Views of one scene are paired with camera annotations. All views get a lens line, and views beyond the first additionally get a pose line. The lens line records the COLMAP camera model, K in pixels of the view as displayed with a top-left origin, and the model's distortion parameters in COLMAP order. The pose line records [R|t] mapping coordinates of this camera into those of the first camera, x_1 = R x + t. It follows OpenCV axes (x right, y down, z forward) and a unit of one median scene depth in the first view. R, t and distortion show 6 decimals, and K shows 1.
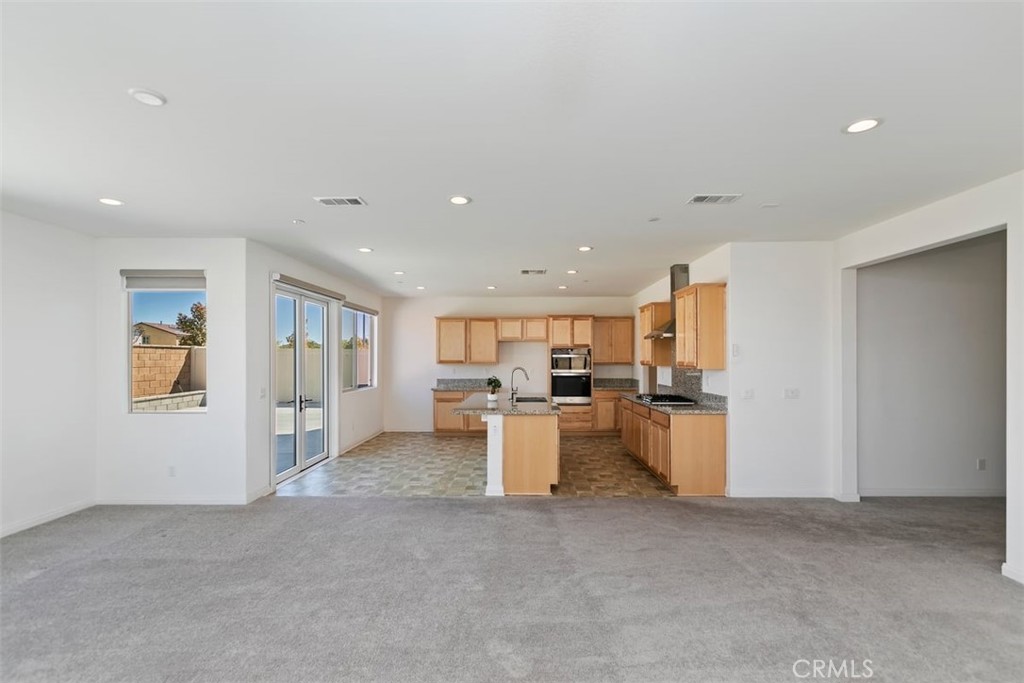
lens RADIAL K [[466.4, 0, 507.0], [0, 466.4, 353.2], [0, 0, 1]] dist [0.000063, 0.000165]
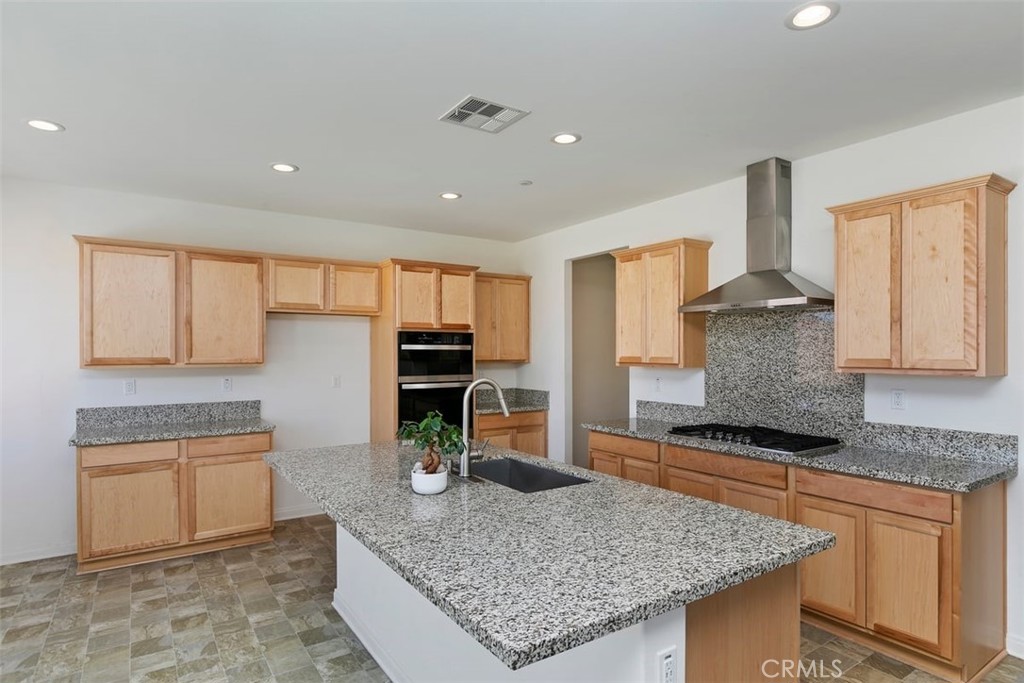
lens RADIAL K [[566.8, 0, 519.6], [0, 566.8, 352.0], [0, 0, 1]] dist [0.002834, 0.000853]
pose [[0.811910, -0.000215, 0.583783, -0.136430], [-0.004979, 0.999961, 0.007293, 0.005791], [-0.583762, -0.008828, 0.811877, 0.469456]]
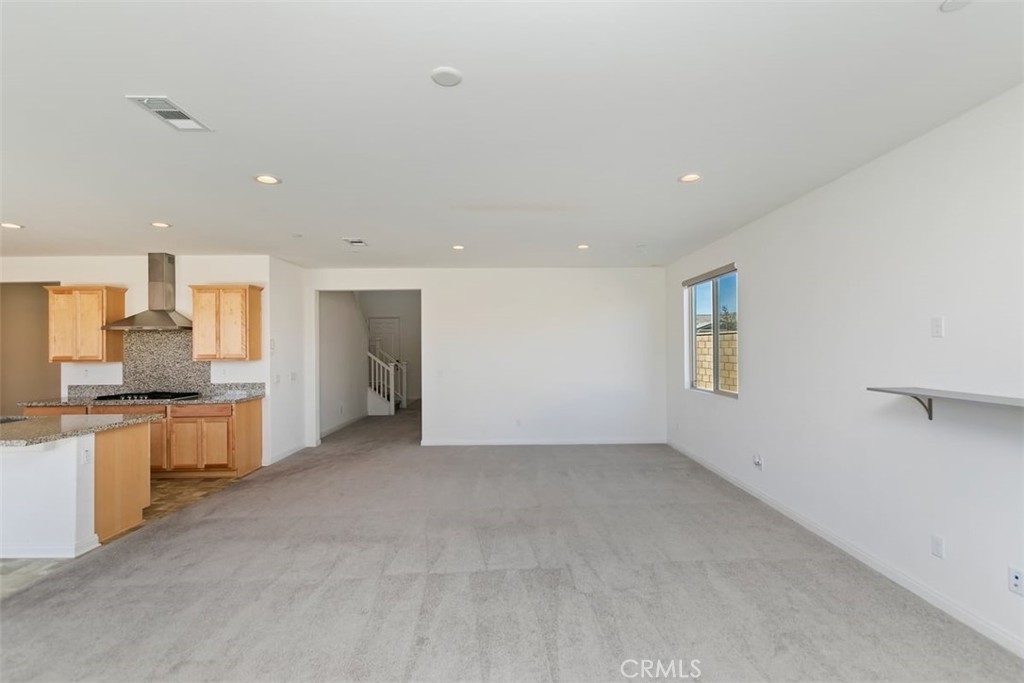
lens RADIAL K [[465.1, 0, 515.2], [0, 465.1, 344.1], [0, 0, 1]] dist [0.001346, 0.000505]
pose [[-0.029298, 0.007900, 0.999539, -0.419705], [0.002127, 0.999967, -0.007841, 0.002783], [-0.999568, 0.001896, -0.029314, 0.218910]]
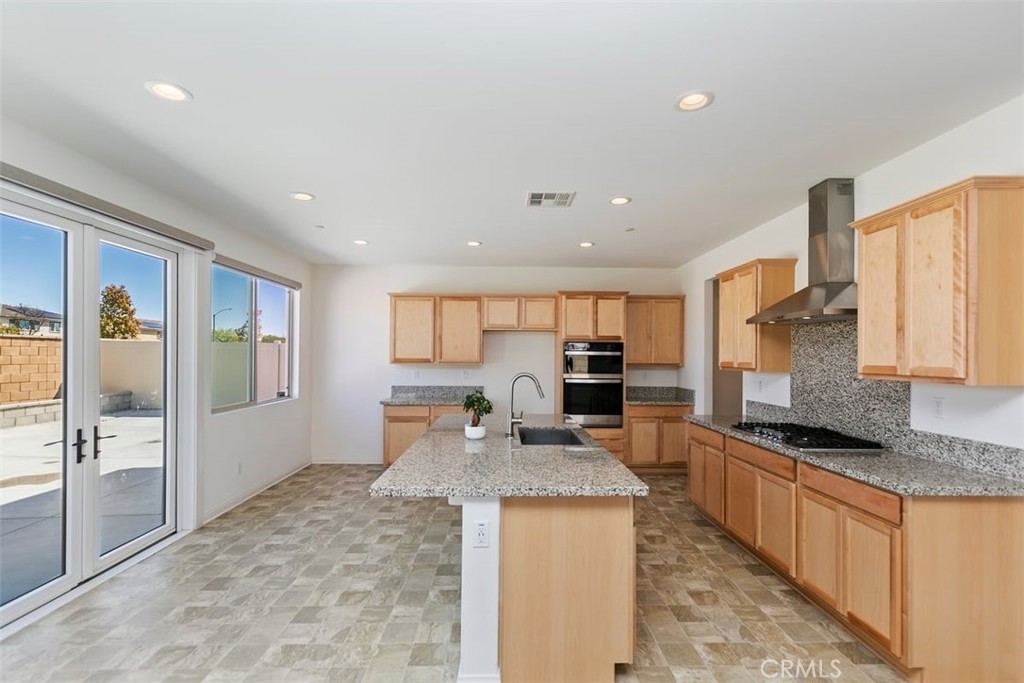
lens RADIAL K [[466.4, 0, 507.0], [0, 466.4, 353.2], [0, 0, 1]] dist [0.000063, 0.000165]
pose [[0.999144, 0.008361, 0.040517, -0.011801], [-0.008499, 0.999959, 0.003223, 0.004417], [-0.040489, -0.003565, 0.999174, 0.342148]]
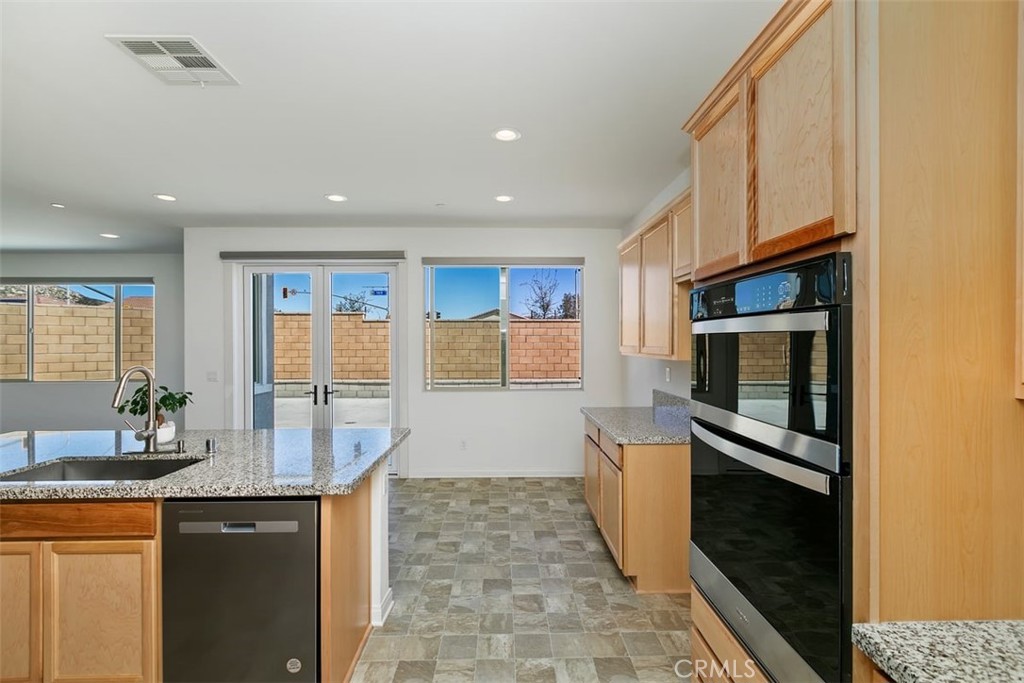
lens RADIAL K [[466.4, 0, 507.0], [0, 466.4, 353.2], [0, 0, 1]] dist [0.000063, 0.000165]
pose [[0.047351, 0.030641, -0.998408, 0.287871], [0.007412, 0.999491, 0.031026, 0.006782], [0.998851, -0.008870, 0.047099, 0.910659]]
